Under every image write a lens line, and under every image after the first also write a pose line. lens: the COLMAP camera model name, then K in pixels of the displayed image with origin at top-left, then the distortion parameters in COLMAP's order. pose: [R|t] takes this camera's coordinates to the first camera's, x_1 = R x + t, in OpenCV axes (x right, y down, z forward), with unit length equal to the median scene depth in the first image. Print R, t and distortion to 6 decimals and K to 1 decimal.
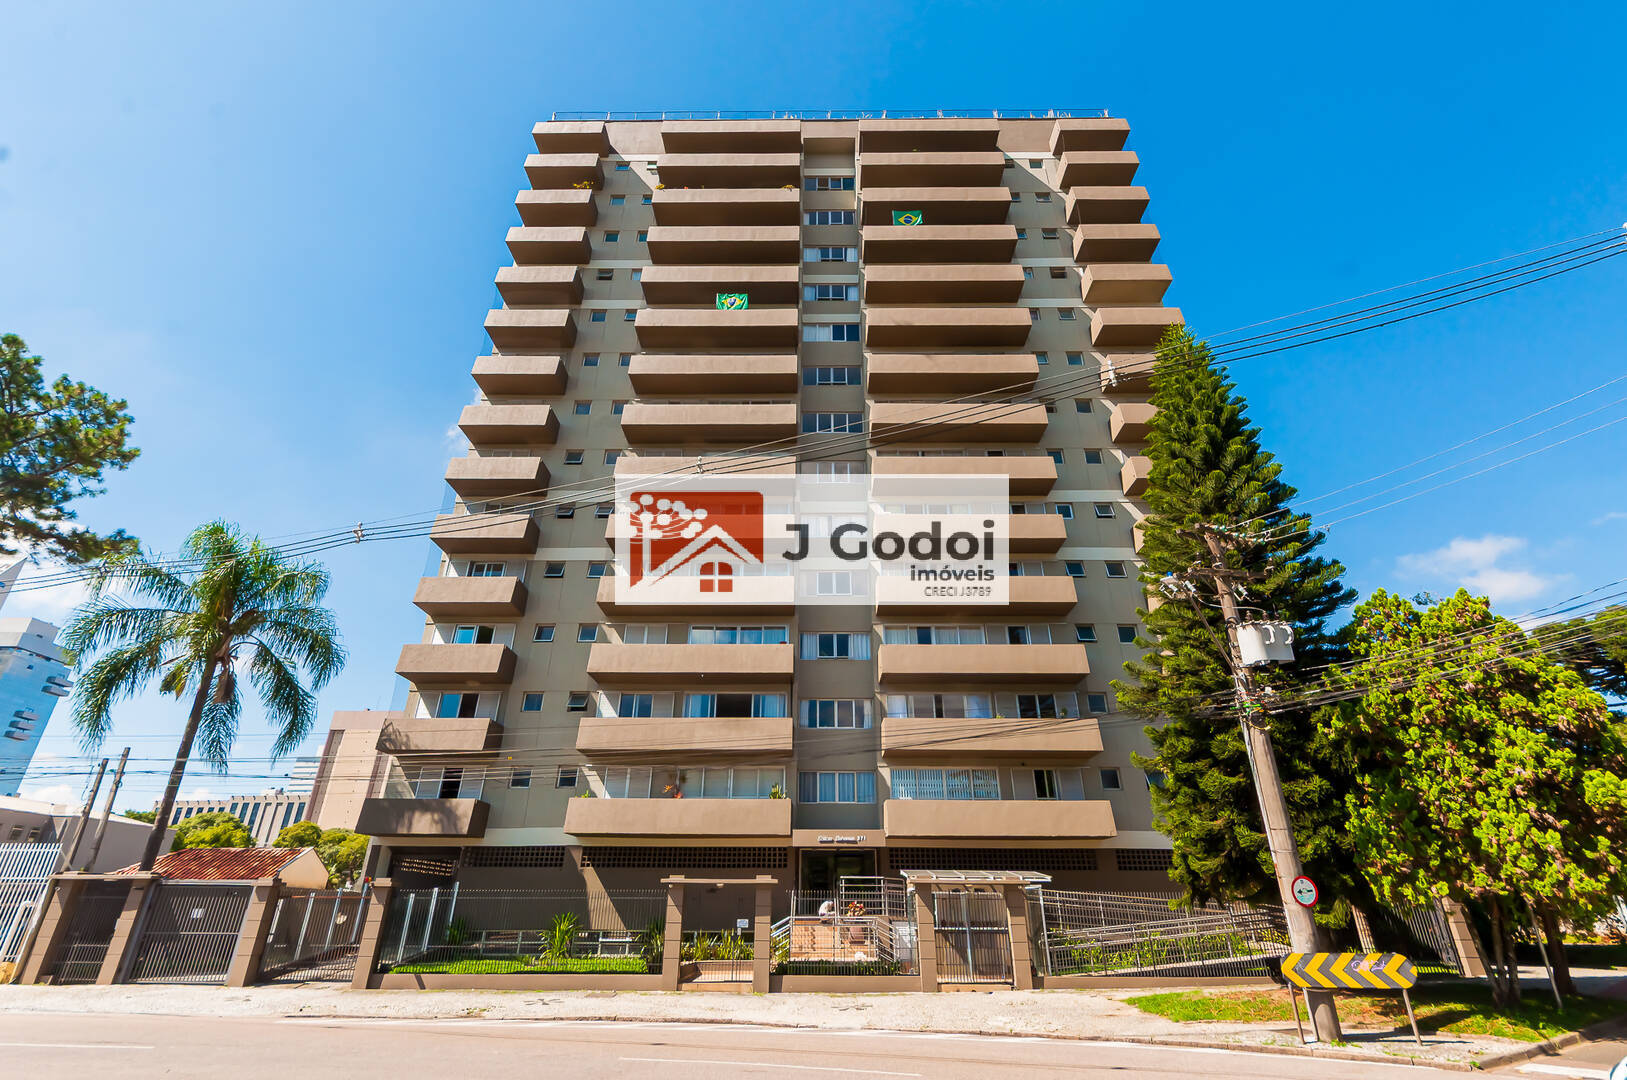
lens RADIAL K [[762.8, 0, 831.8], [0, 762.8, 541.2], [0, 0, 1]] dist [-0.000362, -0.001223]
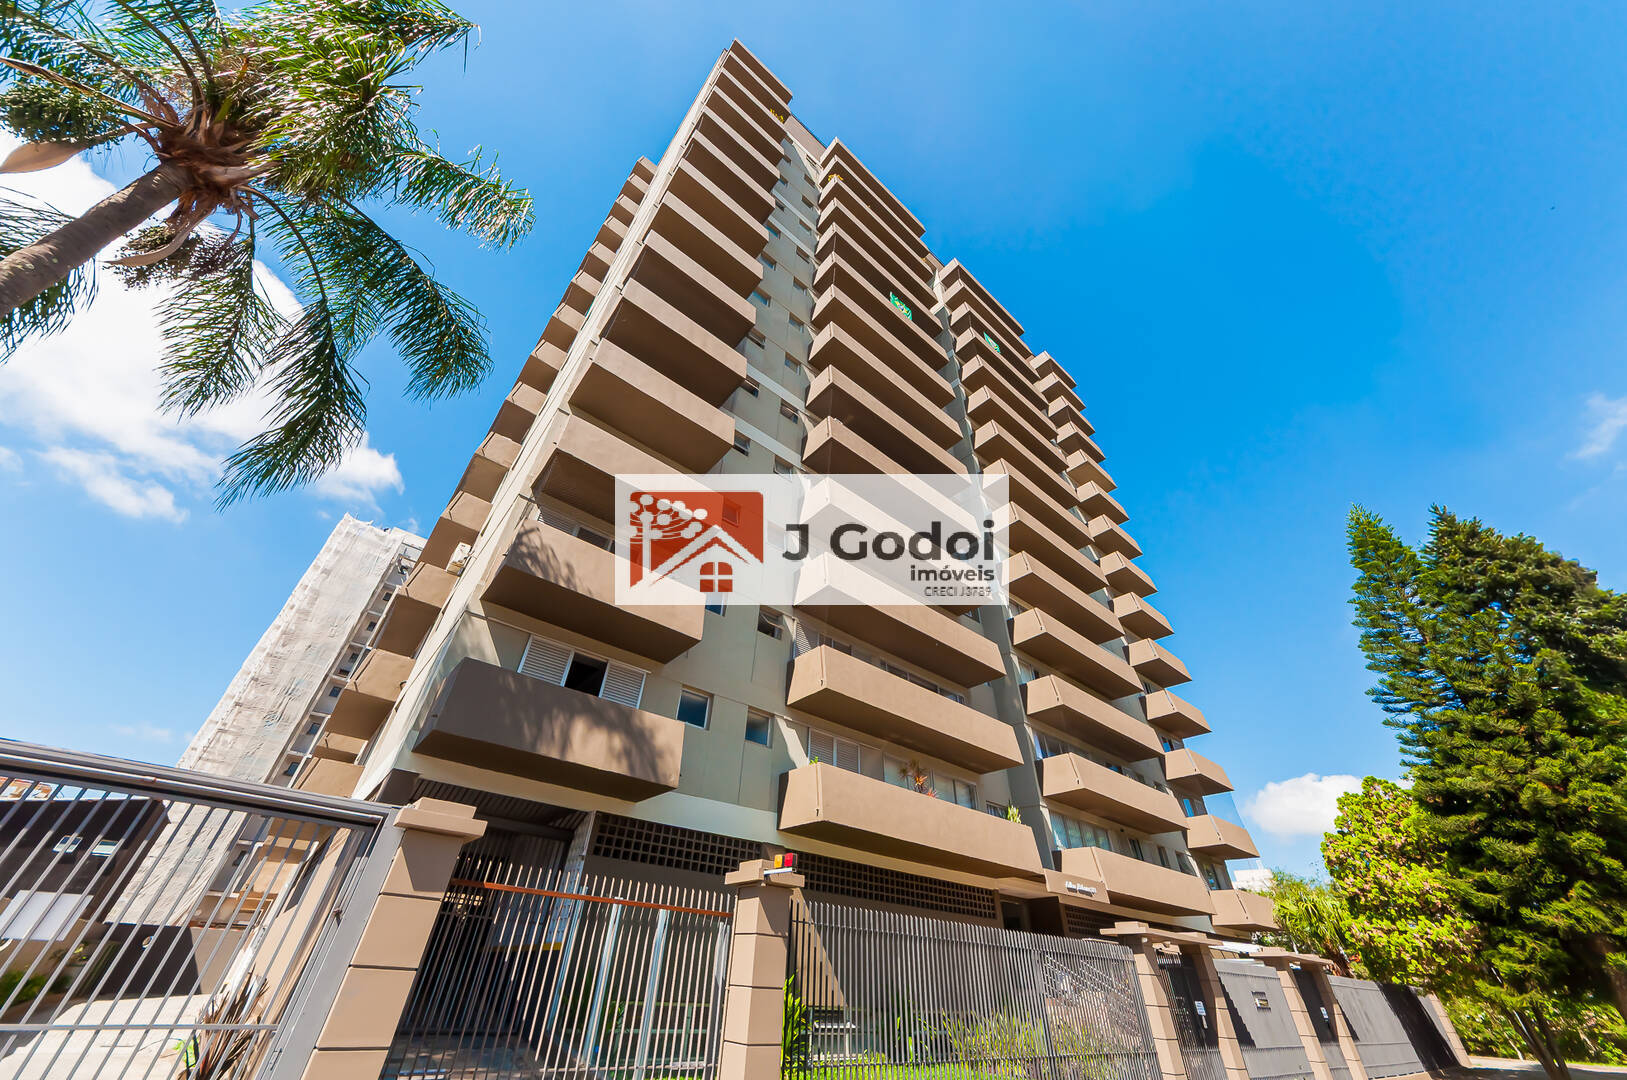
lens RADIAL K [[584.0, 0, 807.9], [0, 584.0, 532.6], [0, 0, 1]] dist [0.000854, 0.001561]
pose [[0.748034, 0.426367, 0.508582, -0.646424], [-0.317349, 0.902838, -0.290125, 0.298355], [-0.582867, 0.055626, 0.810661, 0.590933]]
